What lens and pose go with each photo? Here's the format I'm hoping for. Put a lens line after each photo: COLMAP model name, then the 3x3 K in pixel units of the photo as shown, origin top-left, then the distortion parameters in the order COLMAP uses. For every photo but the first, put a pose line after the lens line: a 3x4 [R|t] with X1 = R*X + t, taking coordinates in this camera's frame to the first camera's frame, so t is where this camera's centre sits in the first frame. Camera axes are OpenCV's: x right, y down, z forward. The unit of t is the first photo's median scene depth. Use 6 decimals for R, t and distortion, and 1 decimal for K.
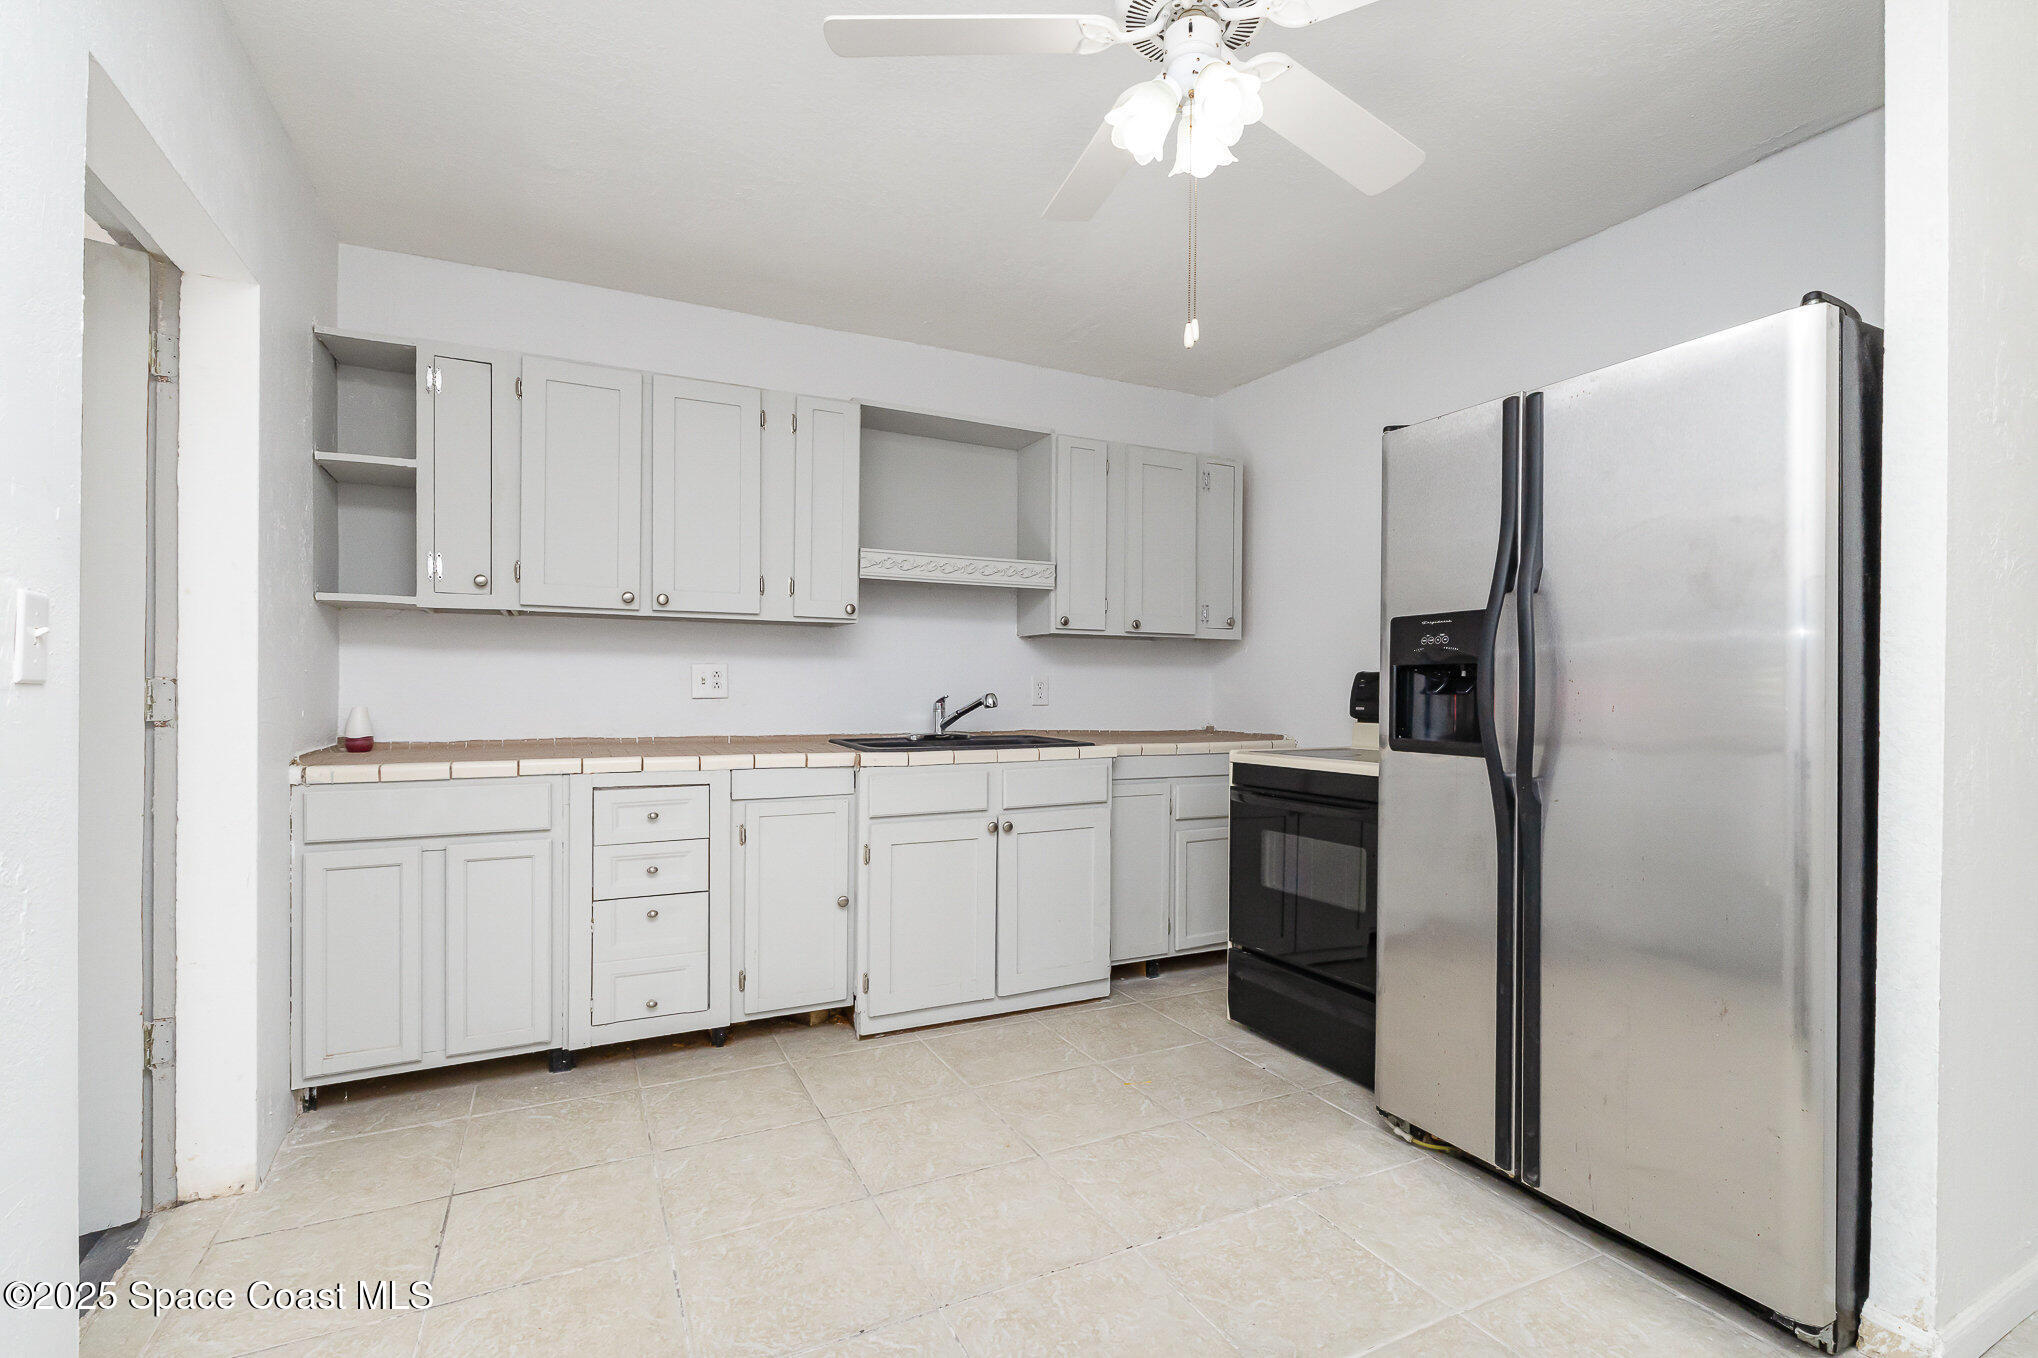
lens RADIAL K [[917.8, 0, 1028.6], [0, 917.8, 686.0], [0, 0, 1]] dist [-0.005492, 0.001600]
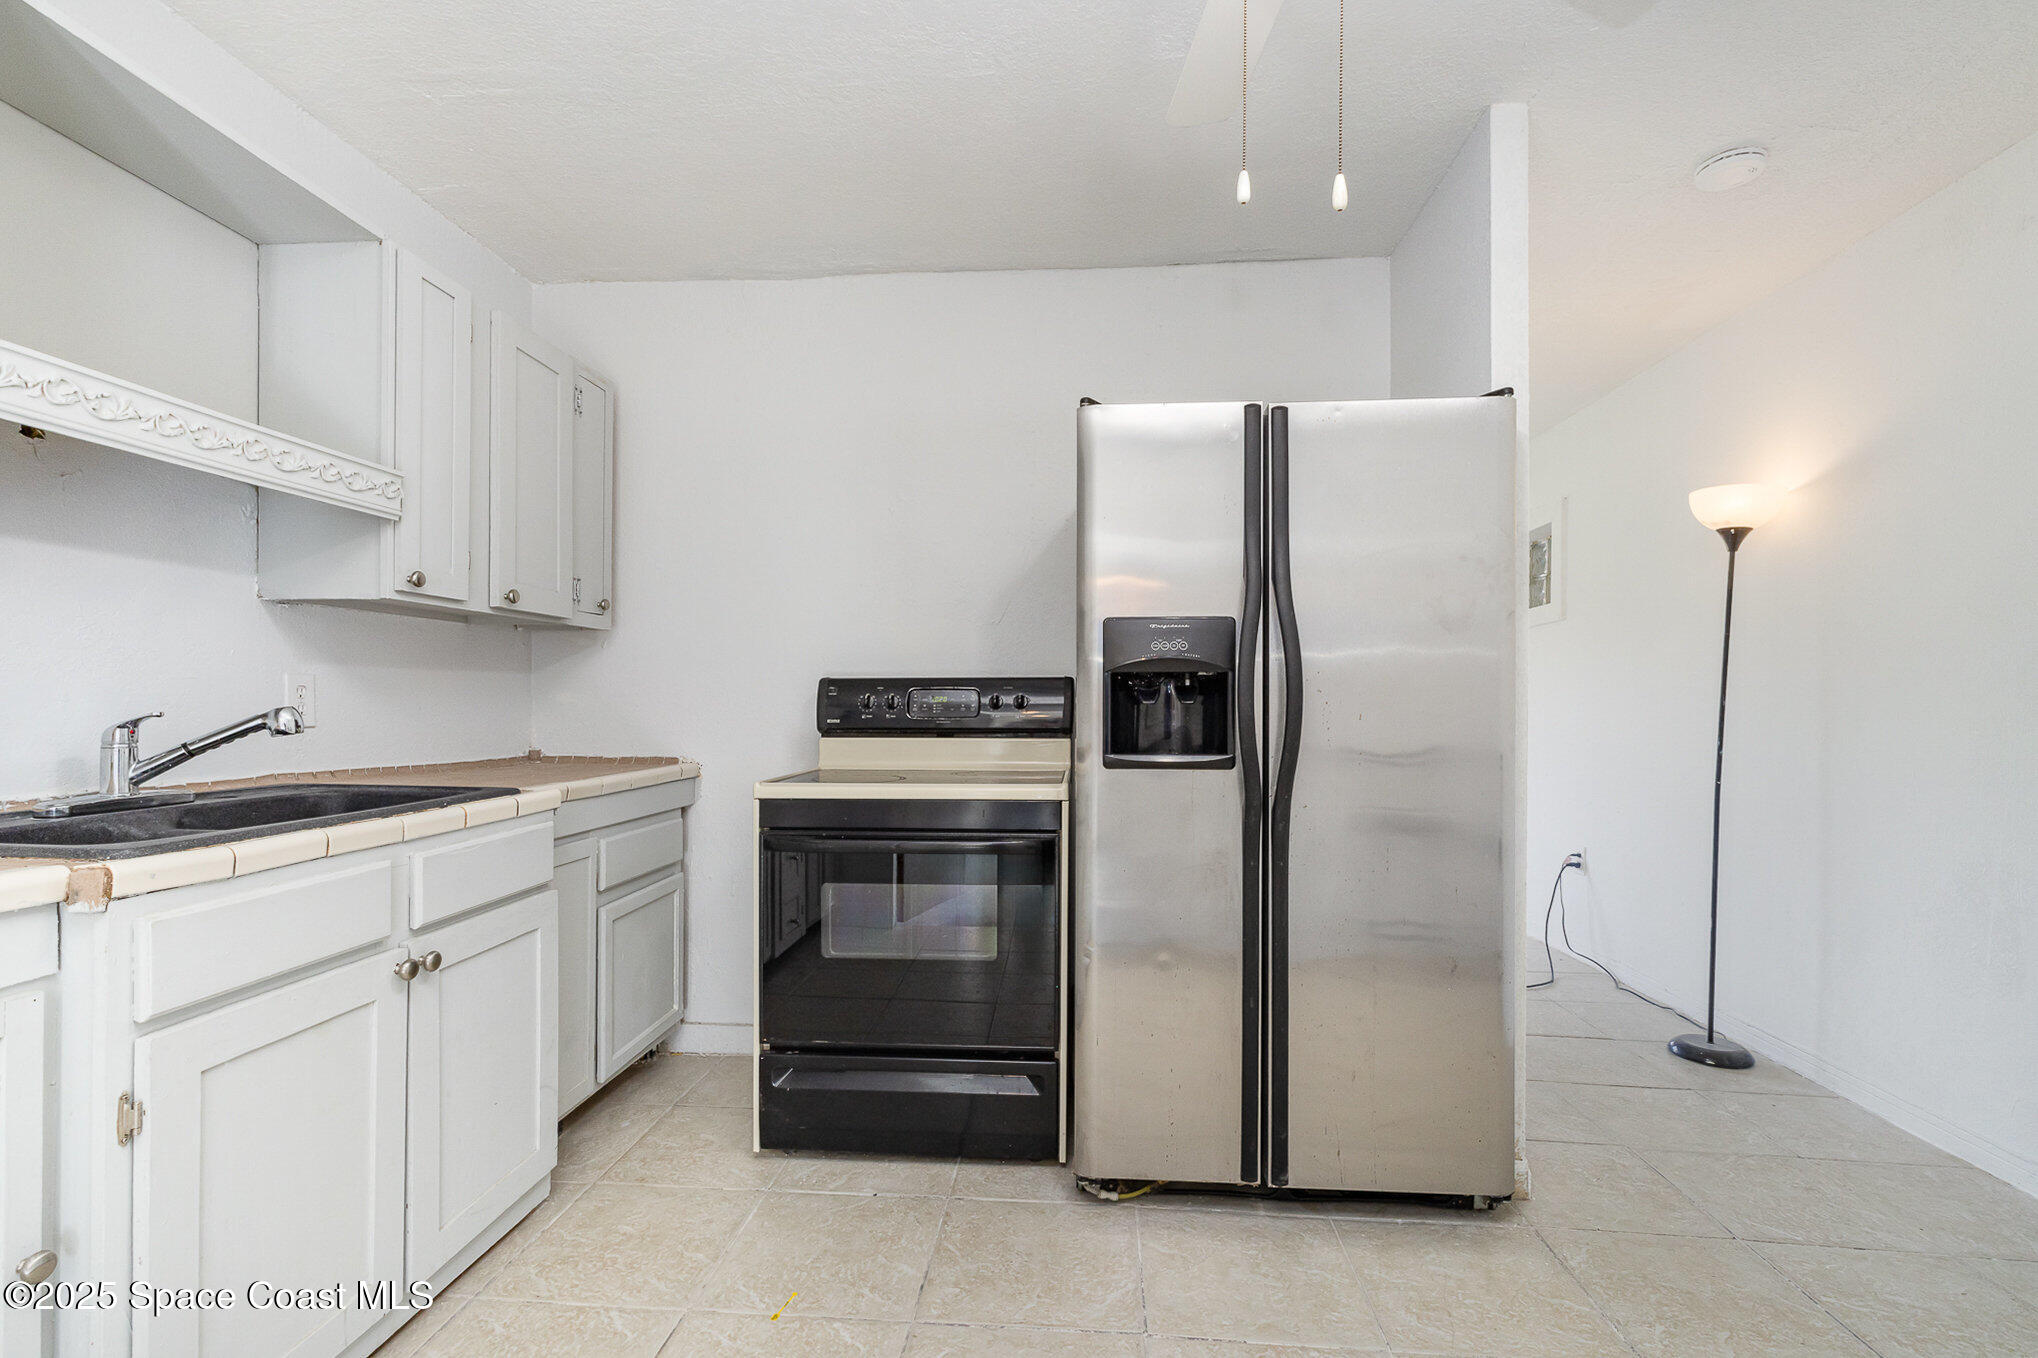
lens RADIAL K [[917.8, 0, 1017.1], [0, 917.8, 705.2], [0, 0, 1]] dist [-0.005492, 0.001600]
pose [[0.526930, -0.008122, 0.849870, -0.288088], [-0.003265, 0.999928, 0.011580, -0.000423], [-0.849903, -0.008877, 0.526865, 0.440628]]
